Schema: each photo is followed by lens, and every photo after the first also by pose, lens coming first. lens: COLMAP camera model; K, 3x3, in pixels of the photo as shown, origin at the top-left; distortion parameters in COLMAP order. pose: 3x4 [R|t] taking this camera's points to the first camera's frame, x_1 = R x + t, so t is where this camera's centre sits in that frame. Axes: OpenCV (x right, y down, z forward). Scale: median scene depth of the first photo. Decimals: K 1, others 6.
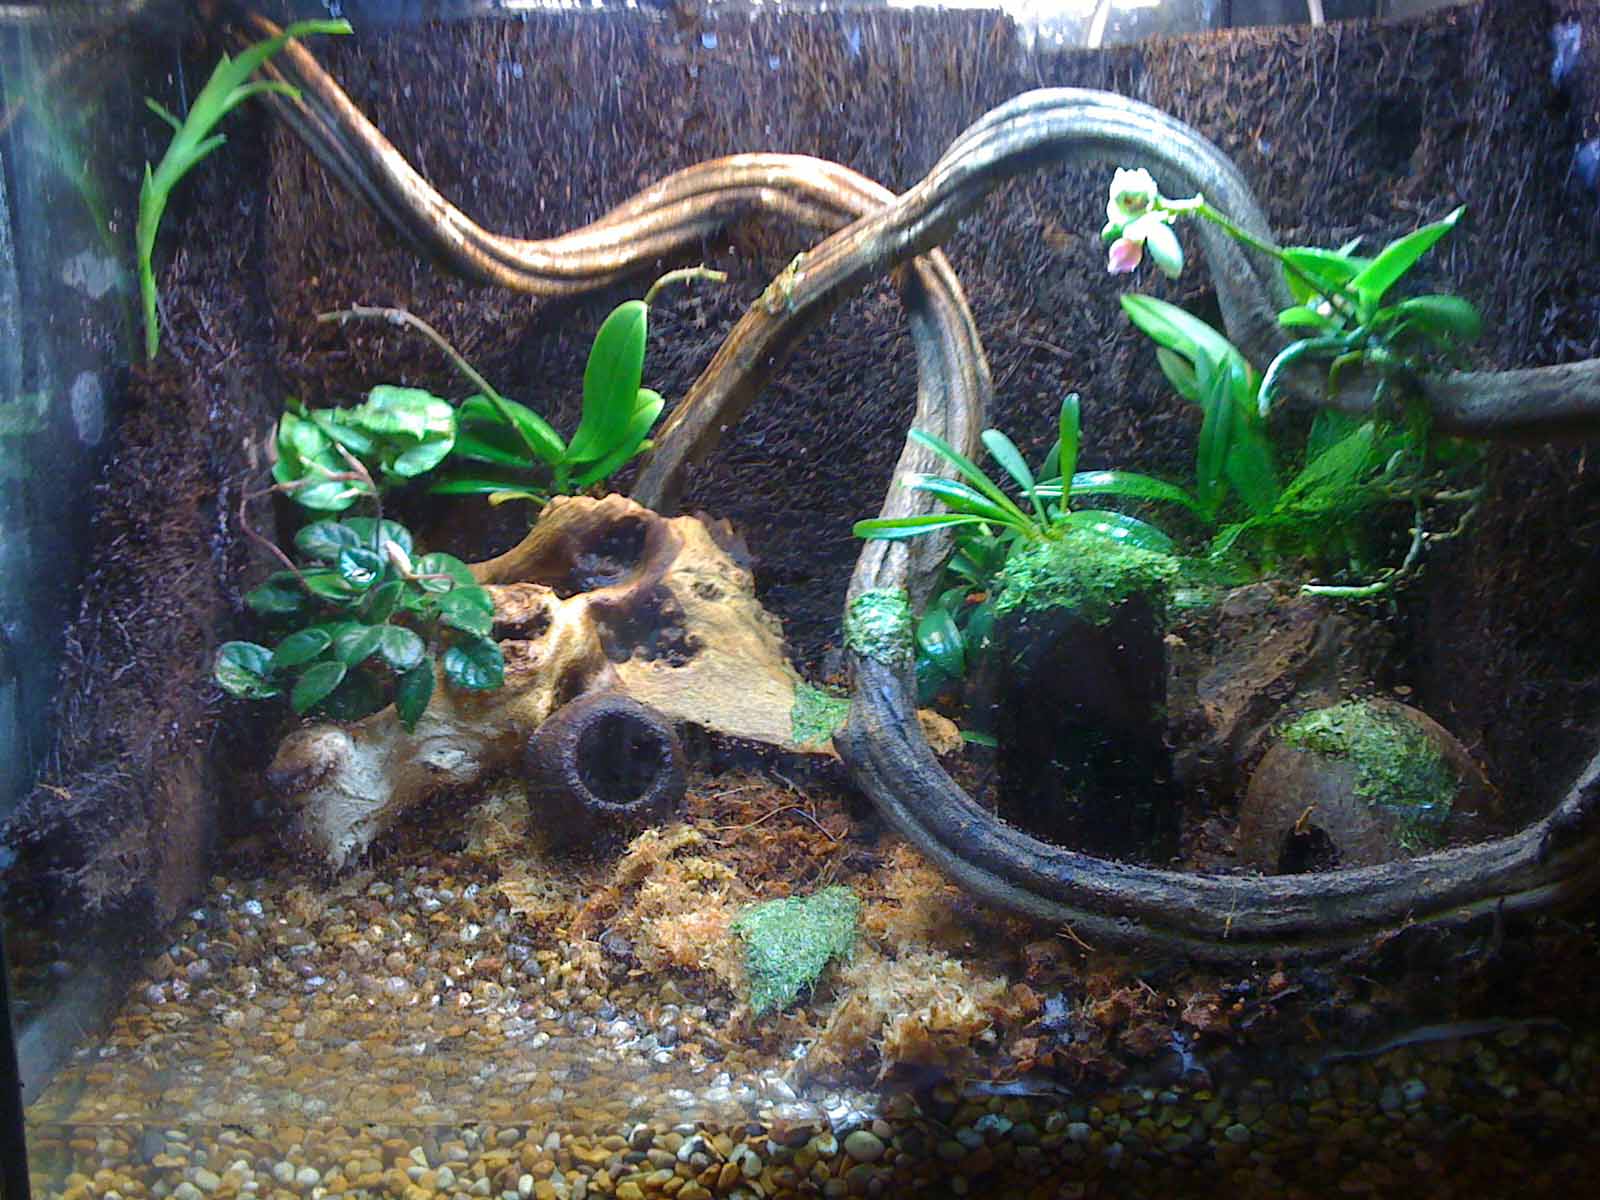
lens RADIAL K [[1740.1, 0, 797.0], [0, 1740.1, 639.9], [0, 0, 1]] dist [0.011115, -0.242769]
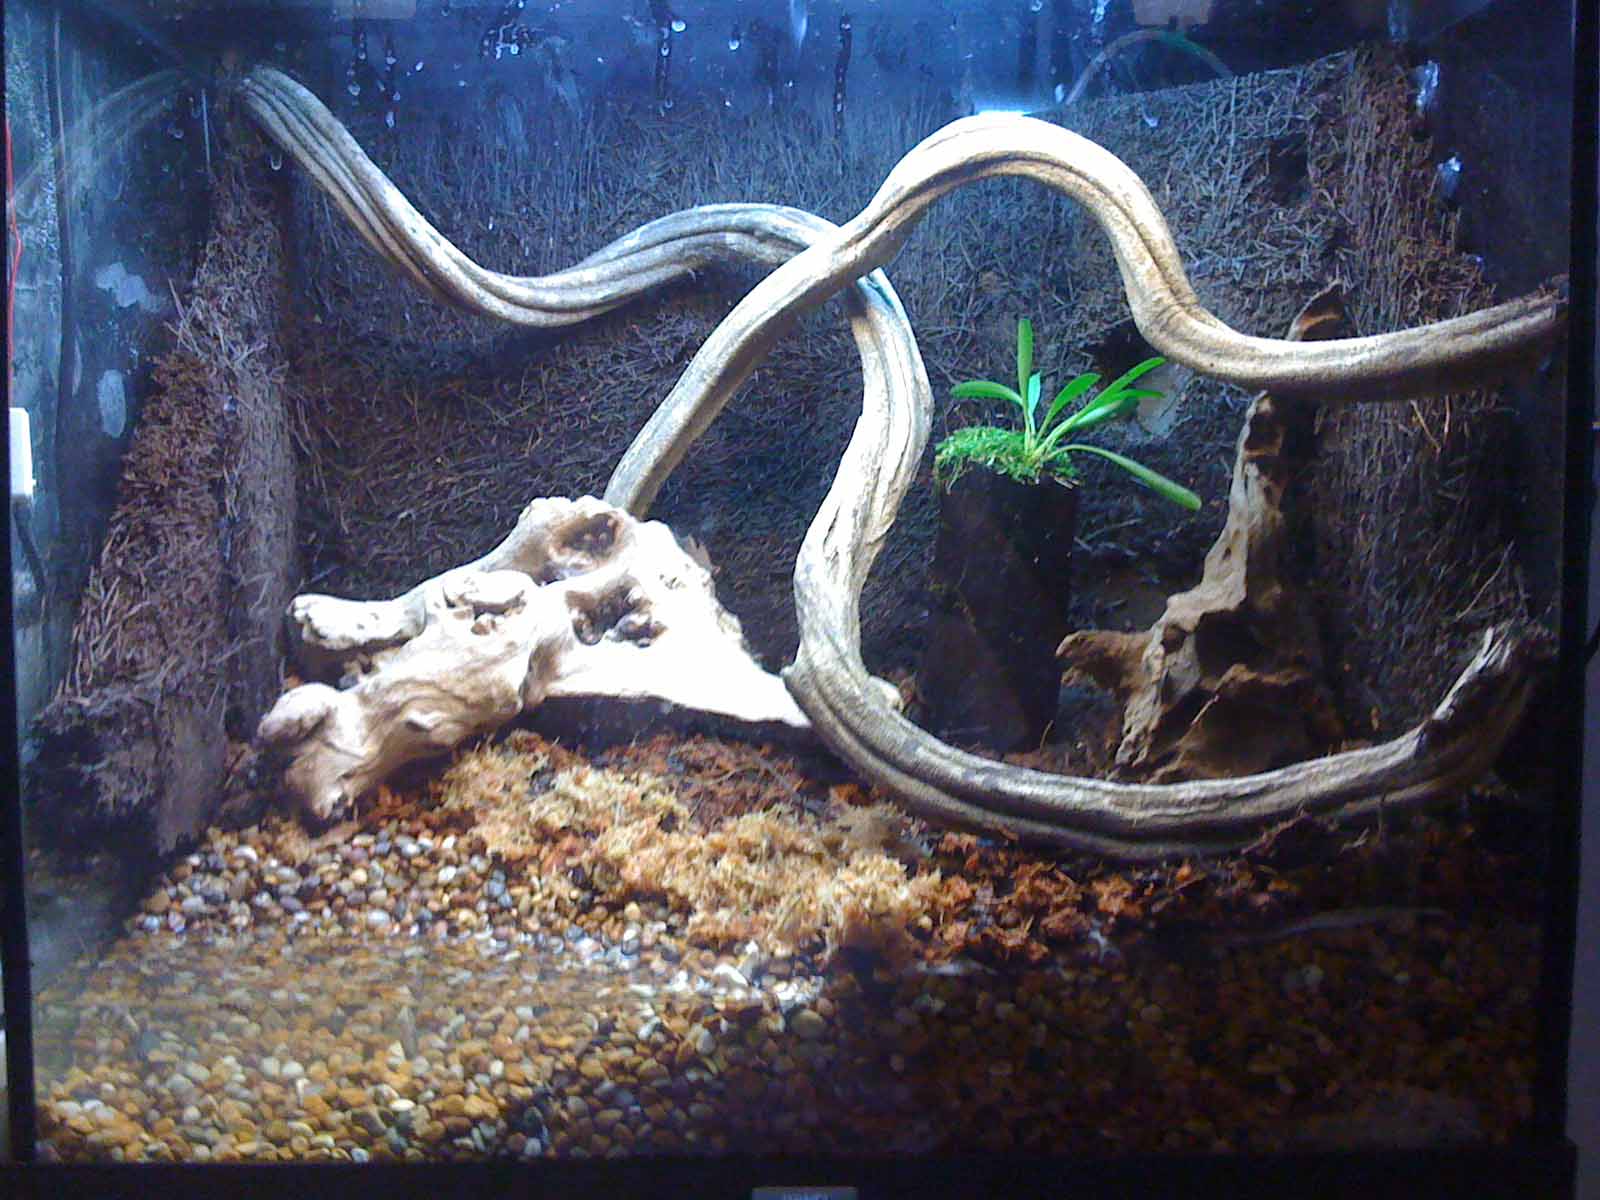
lens RADIAL K [[1740.1, 0, 797.0], [0, 1740.1, 639.9], [0, 0, 1]] dist [0.011115, -0.242769]
pose [[0.999821, 0.005459, 0.018091, 0.008465], [-0.003416, 0.993809, -0.111054, 0.151670], [-0.018586, 0.110972, 0.993650, -0.096066]]
